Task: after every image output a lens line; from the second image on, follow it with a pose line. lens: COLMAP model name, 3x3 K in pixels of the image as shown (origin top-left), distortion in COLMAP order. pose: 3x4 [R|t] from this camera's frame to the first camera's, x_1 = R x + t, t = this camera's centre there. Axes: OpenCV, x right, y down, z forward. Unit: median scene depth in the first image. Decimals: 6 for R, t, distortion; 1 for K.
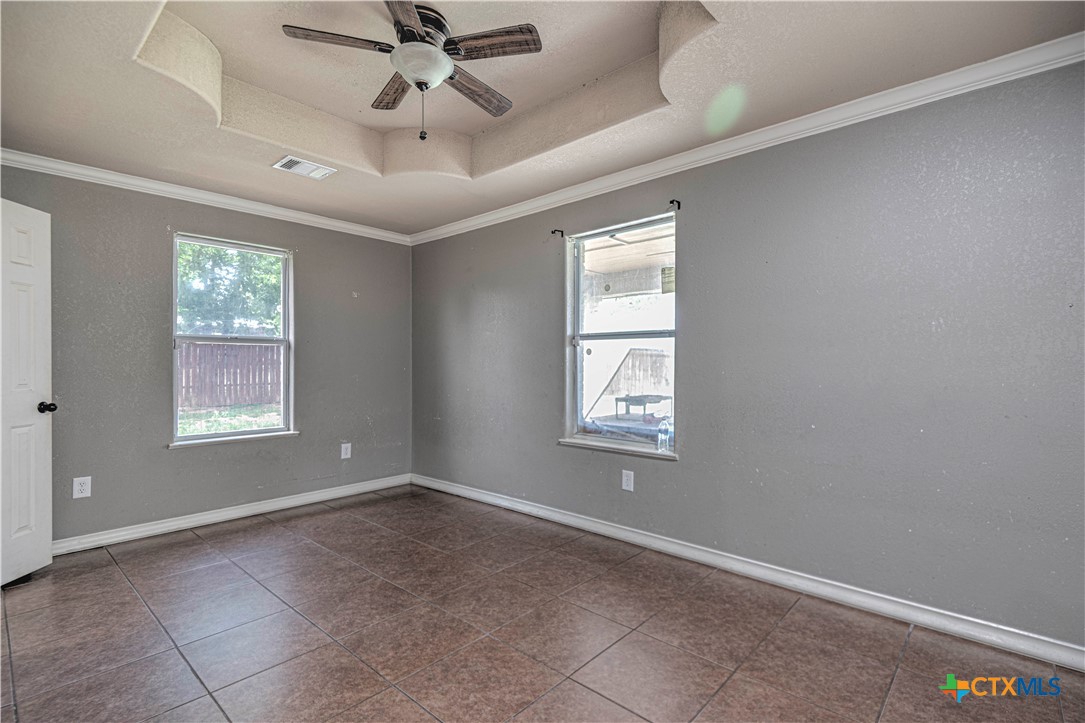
lens RADIAL K [[500.4, 0, 578.5], [0, 500.4, 358.3], [0, 0, 1]] dist [0.023674, -0.013457]
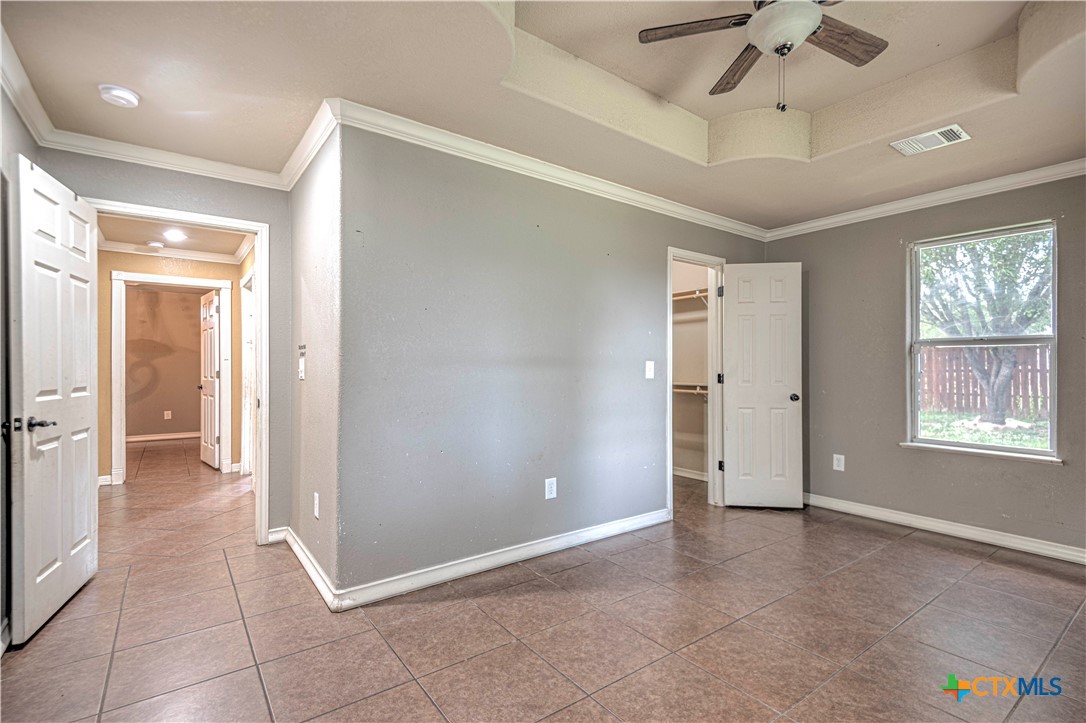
lens RADIAL K [[500.9, 0, 544.6], [0, 500.9, 366.3], [0, 0, 1]] dist [0.023674, -0.013457]
pose [[-0.231820, -0.000950, -0.972758, 0.439022], [0.006951, 0.999972, -0.002633, 0.005423], [0.972734, -0.007372, -0.231807, 0.544738]]
